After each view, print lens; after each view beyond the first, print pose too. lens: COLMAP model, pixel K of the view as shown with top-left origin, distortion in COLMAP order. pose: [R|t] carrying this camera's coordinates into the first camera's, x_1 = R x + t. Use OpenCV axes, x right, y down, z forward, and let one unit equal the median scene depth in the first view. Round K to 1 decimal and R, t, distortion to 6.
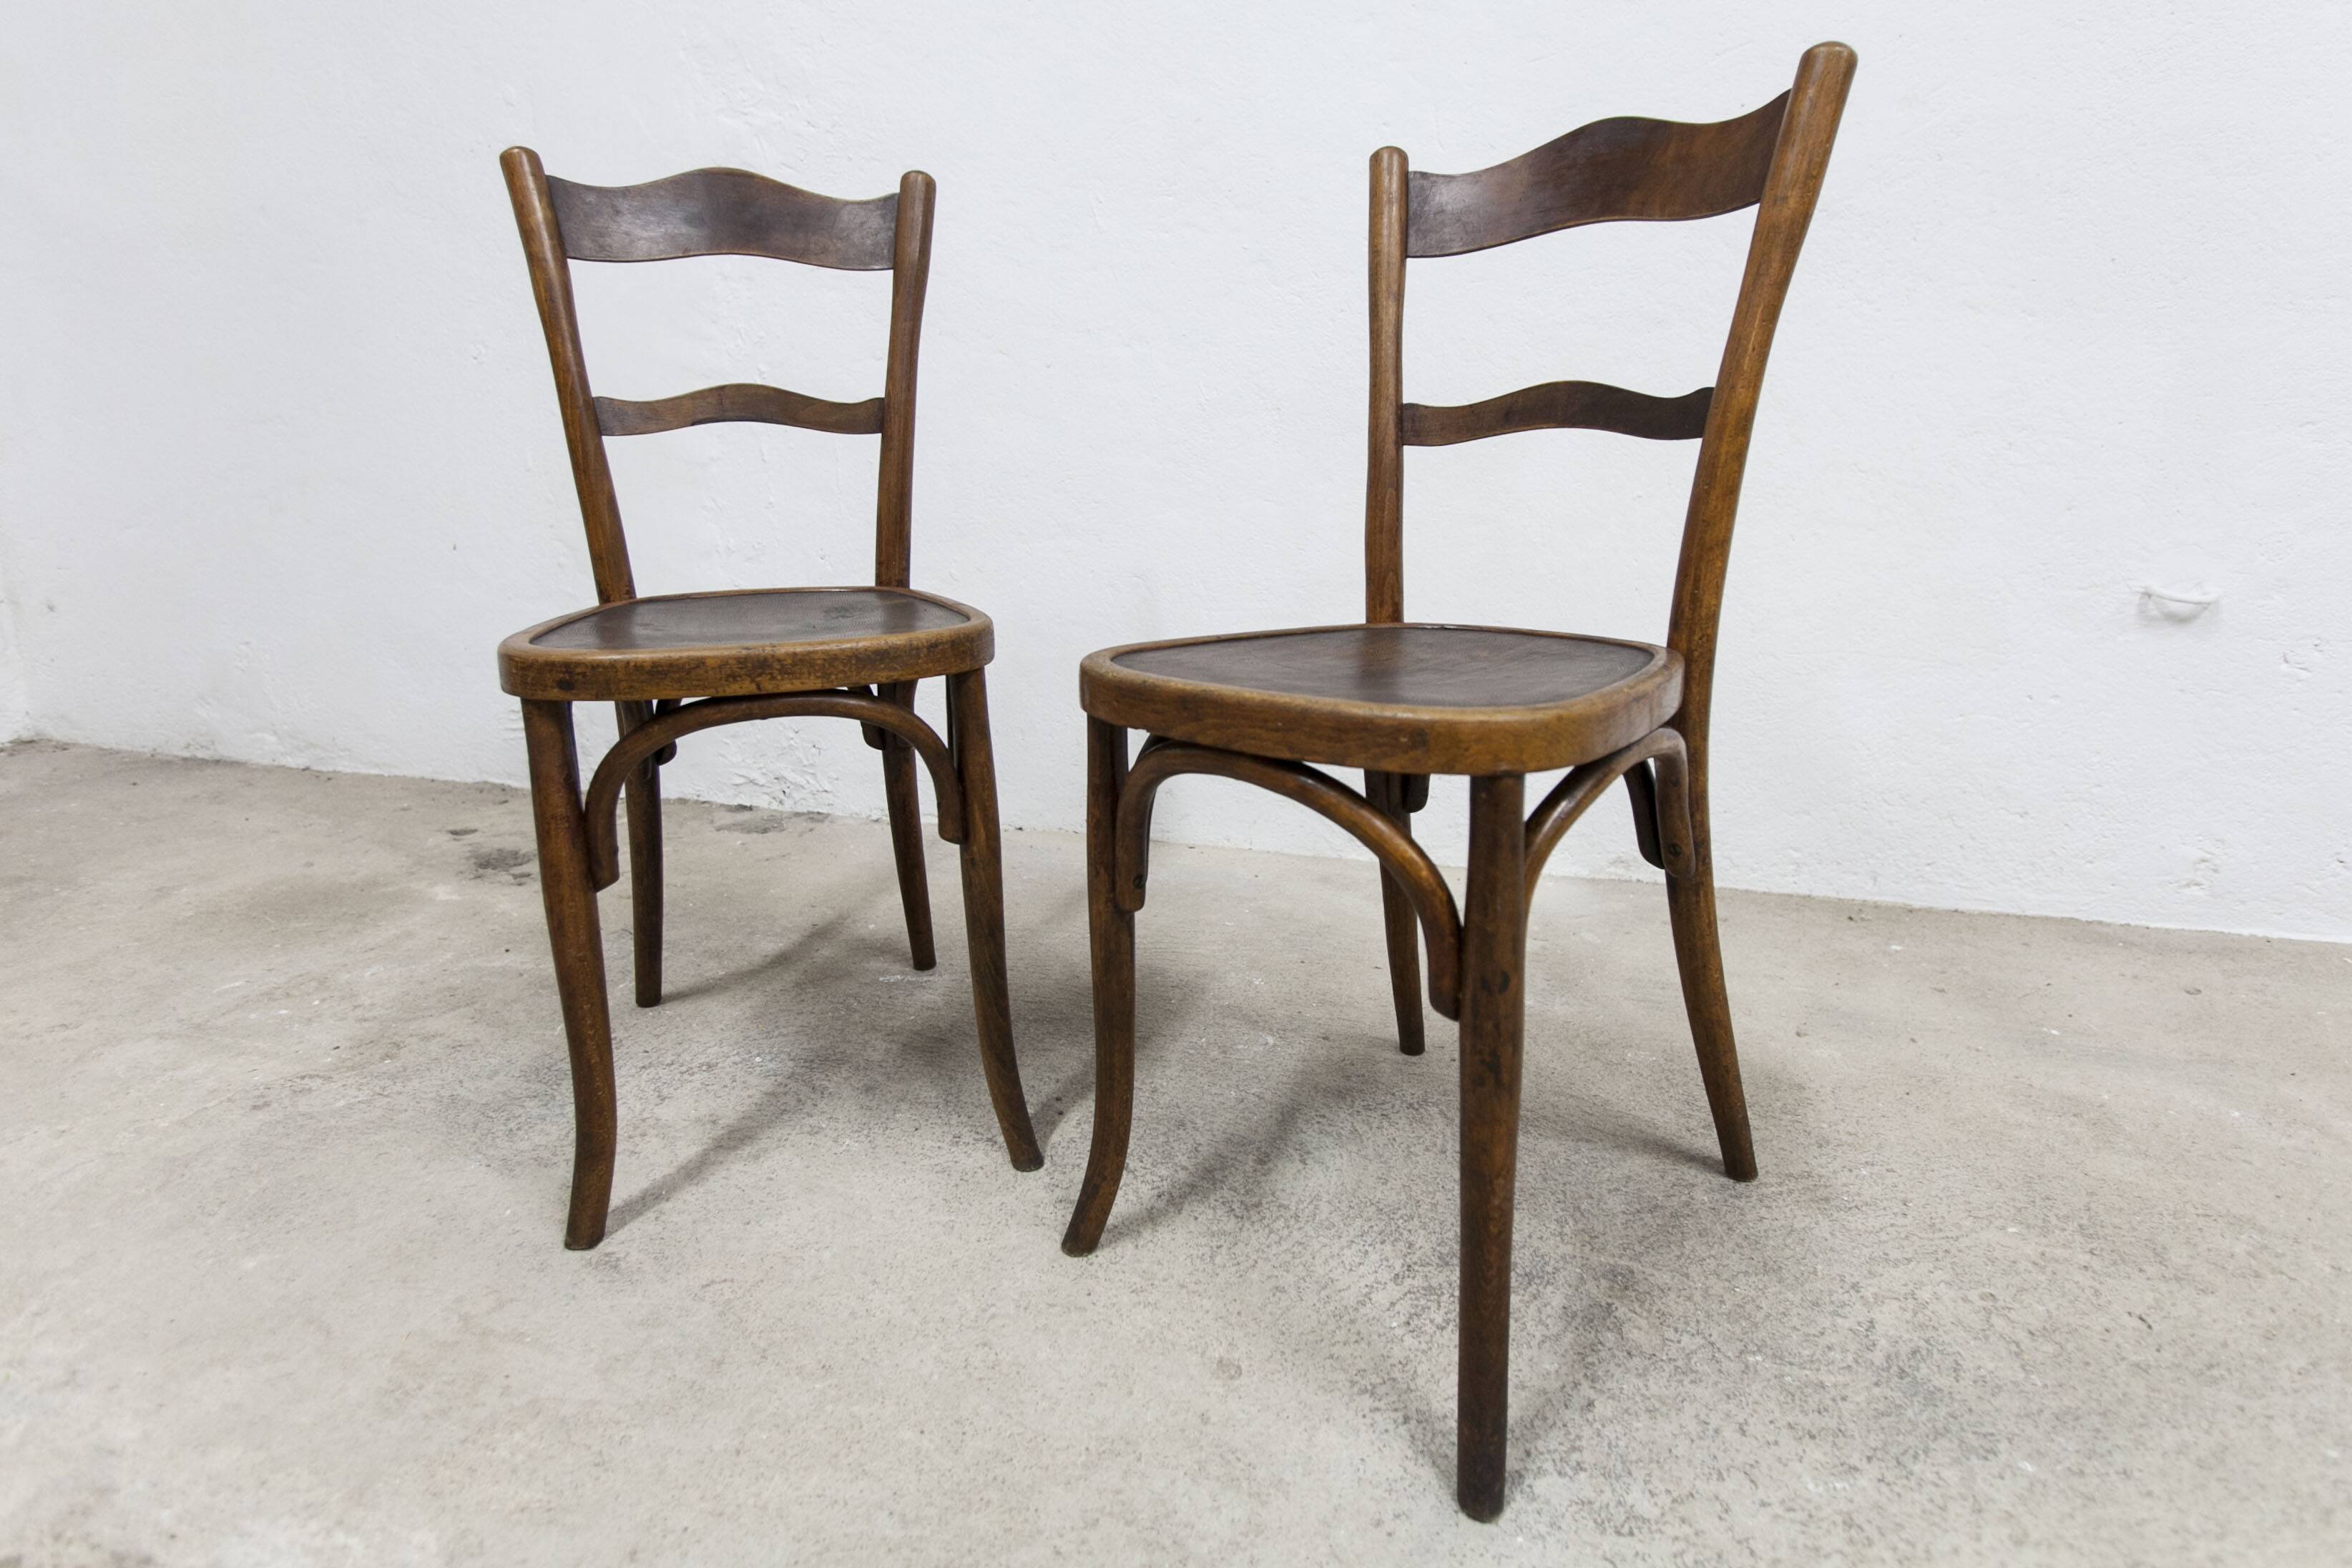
lens RADIAL K [[1247.3, 0, 1200.4], [0, 1247.3, 732.6], [0, 0, 1]] dist [-0.009946, 0.009679]
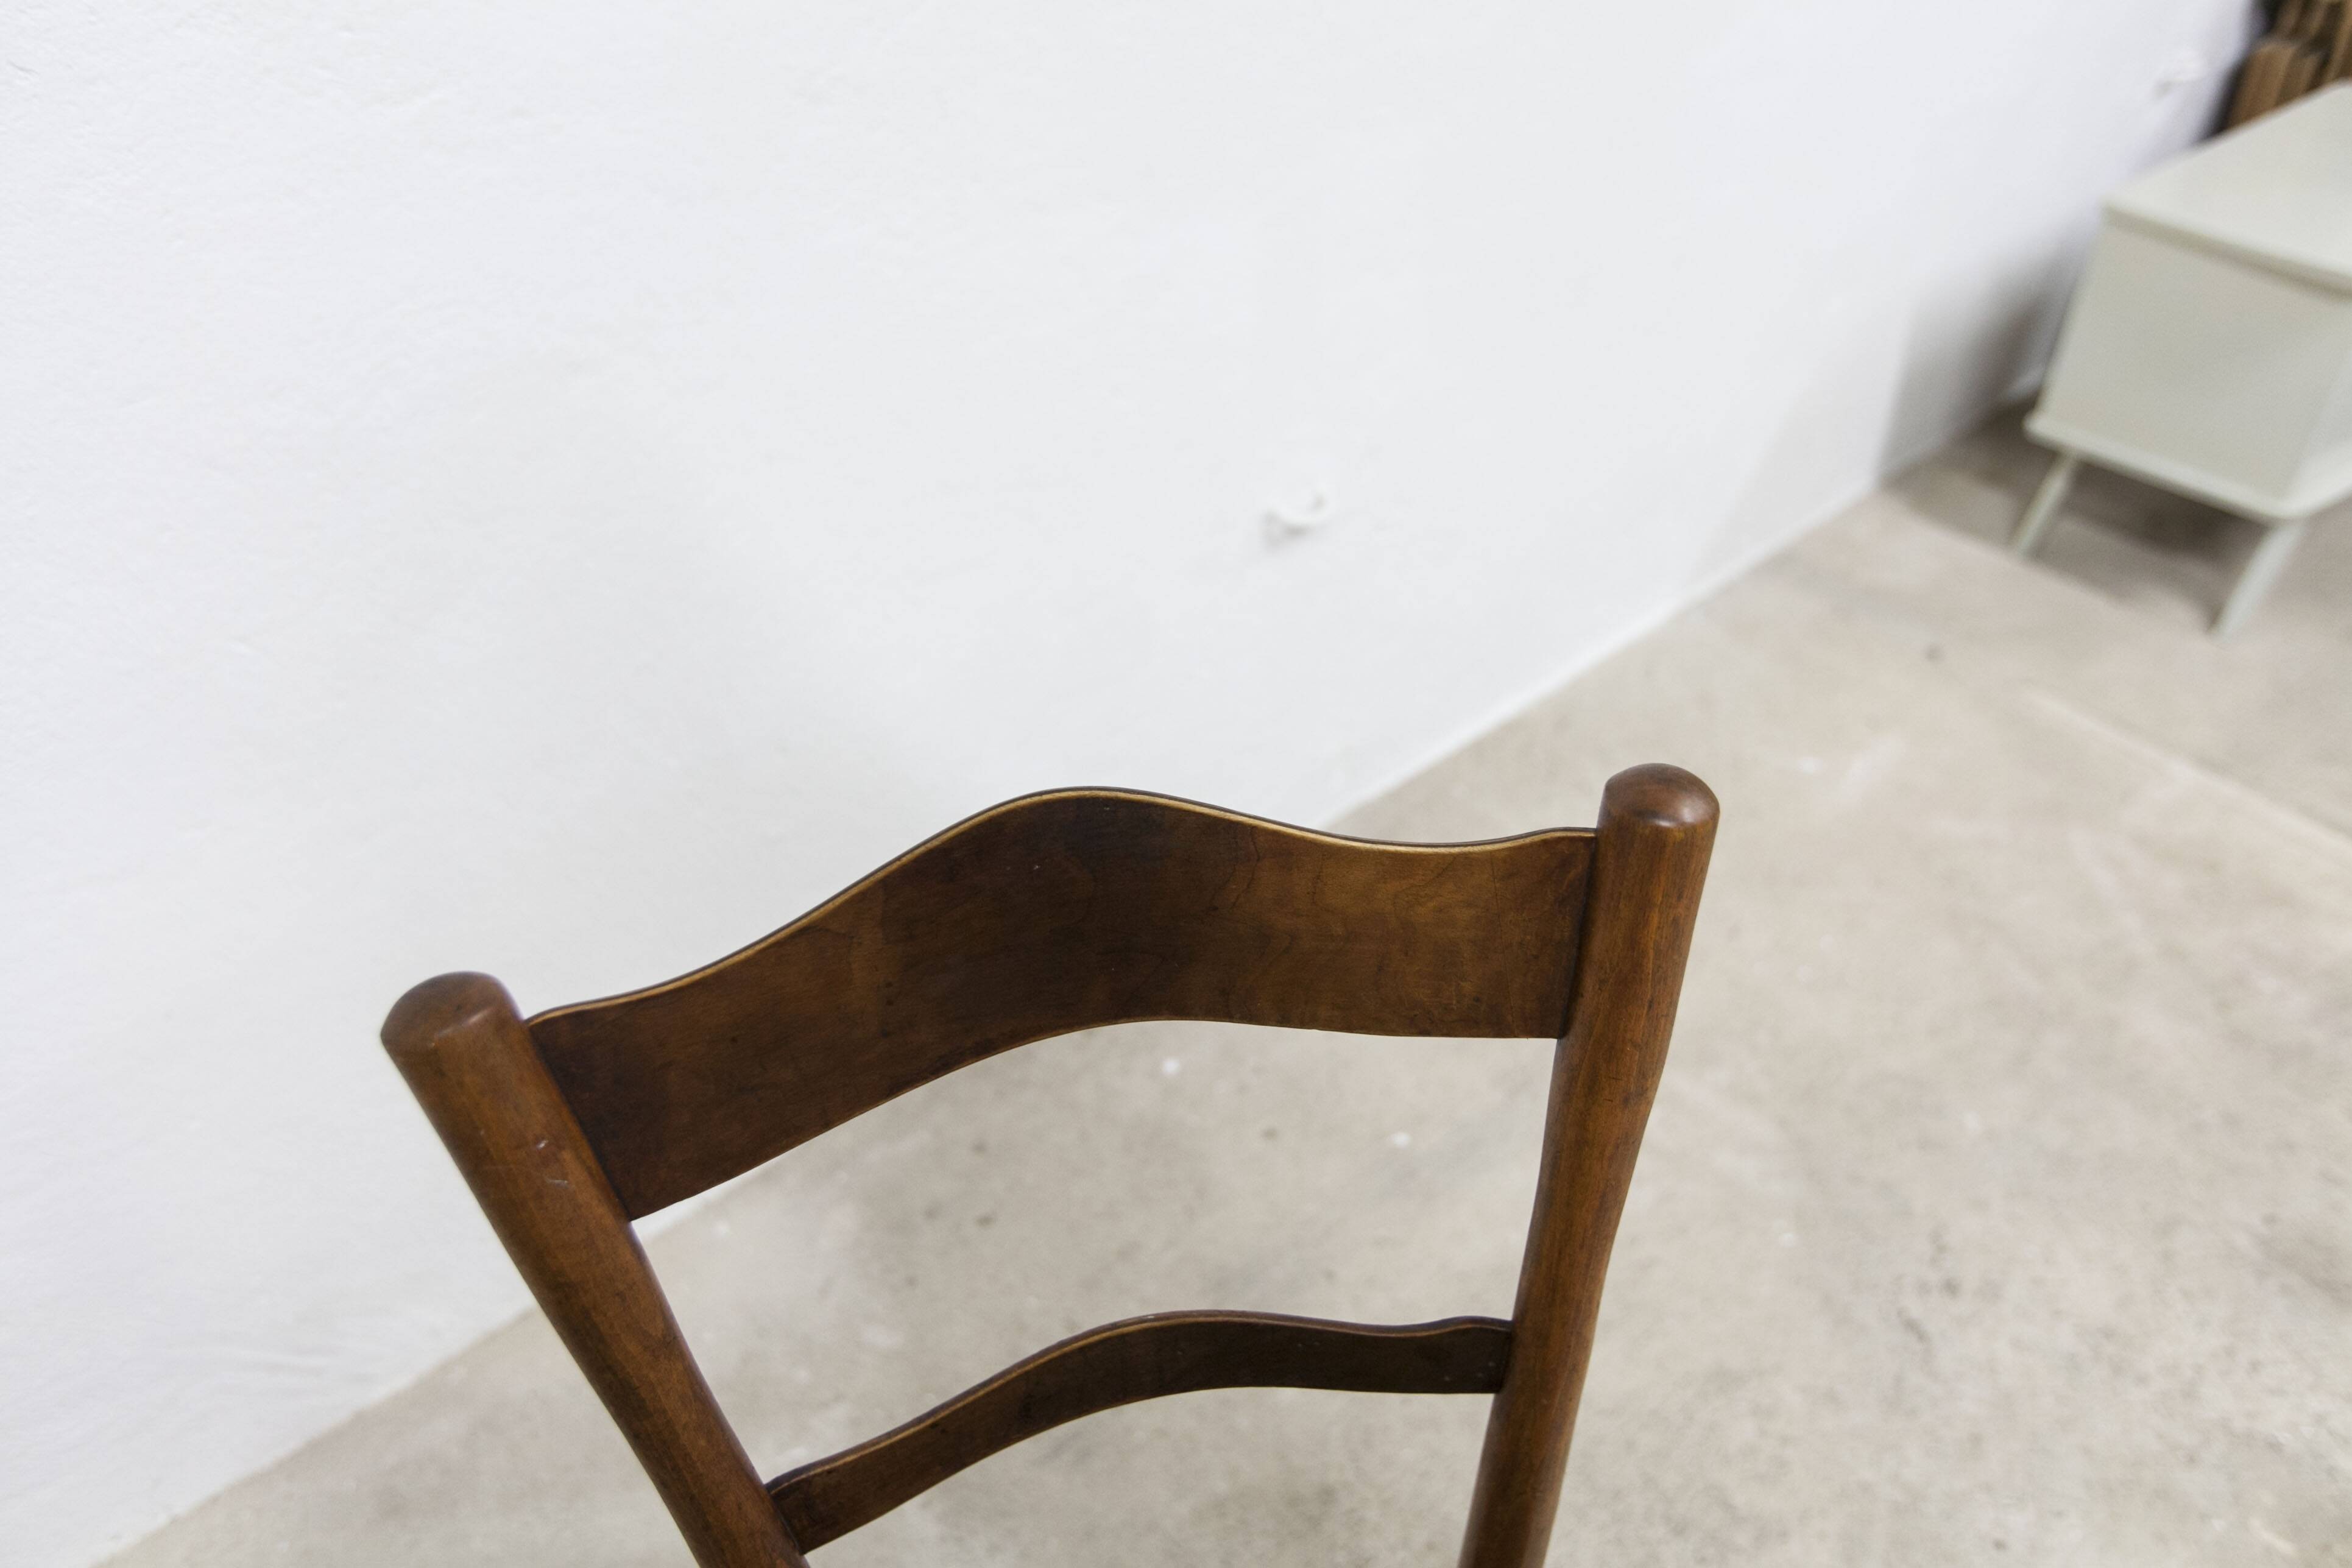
lens RADIAL K [[1611.1, 0, 1168.8], [0, 1611.1, 789.3], [0, 0, 1]] dist [0.002339, -0.007679]
pose [[0.570579, -0.528520, 0.628575, 0.030336], [0.208584, 0.833560, 0.511537, -0.701336], [-0.794313, -0.160762, 0.585852, 0.640374]]
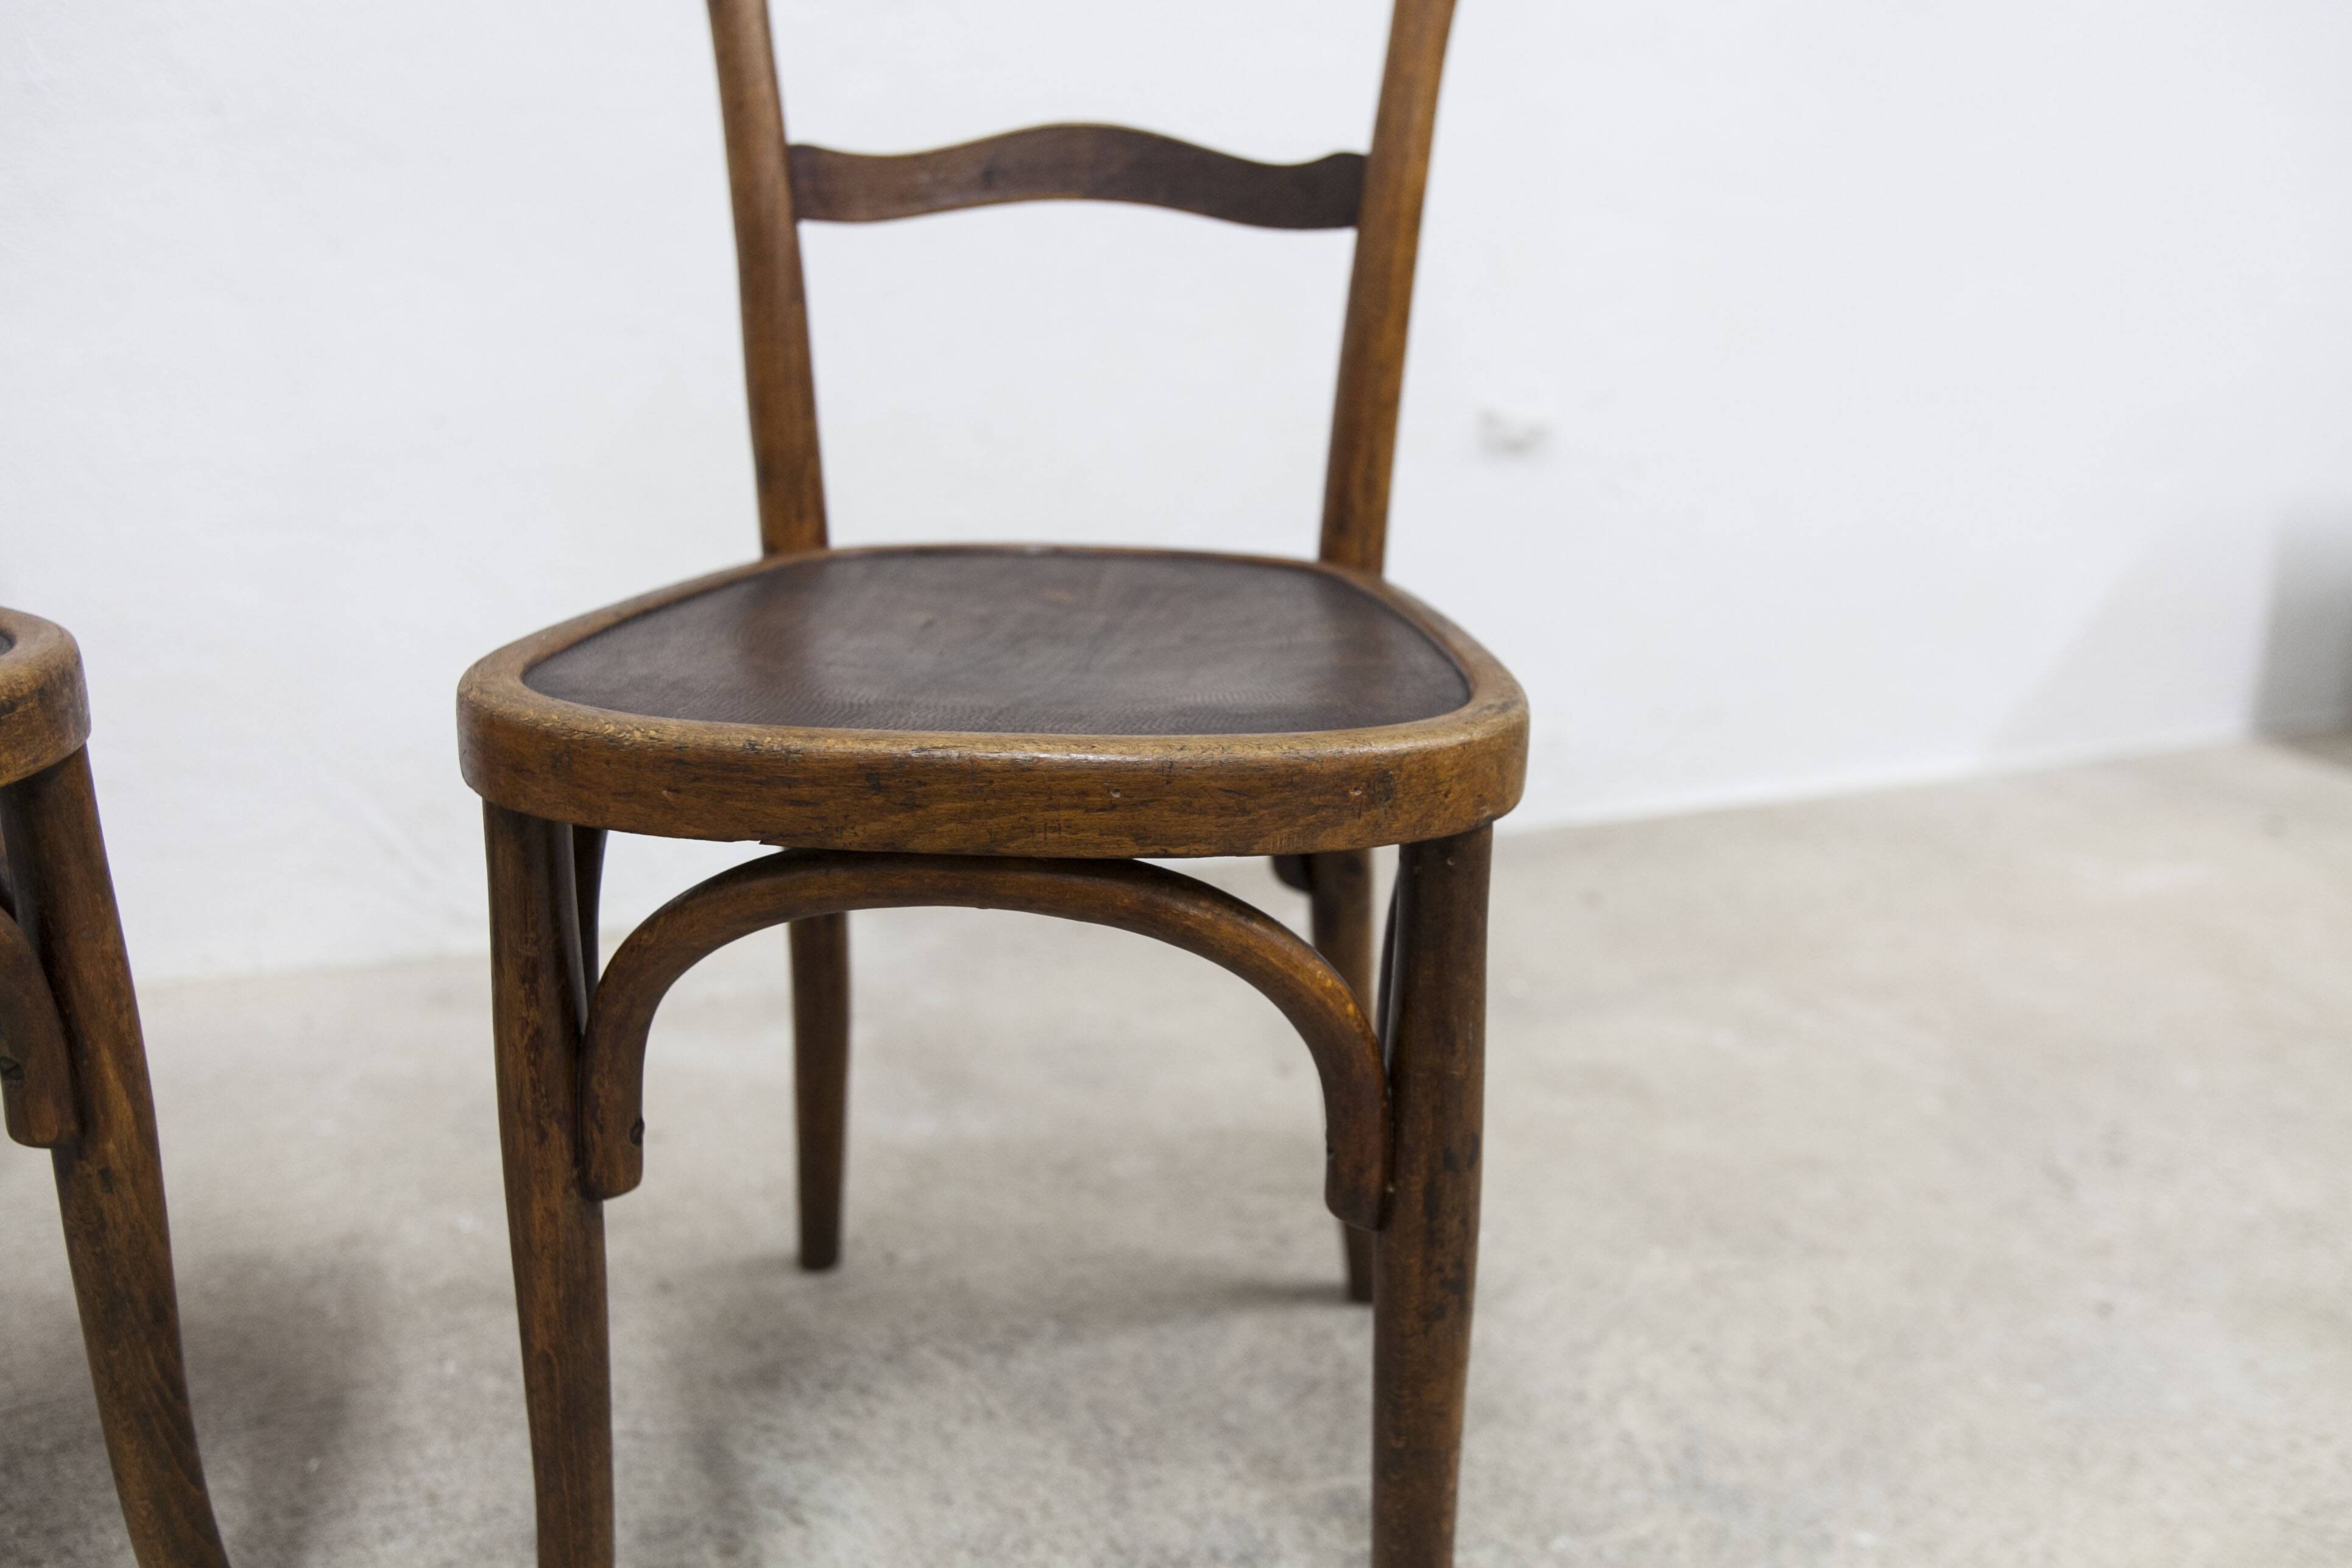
lens RADIAL K [[1954.9, 0, 1176.0], [0, 1954.9, 803.9], [0, 0, 1]] dist [-0.014928, 0.022945]
pose [[0.764641, -0.163981, 0.623245, -0.291100], [0.106371, 0.985936, 0.128904, -0.072012], [-0.635617, -0.032270, 0.771329, 0.229659]]
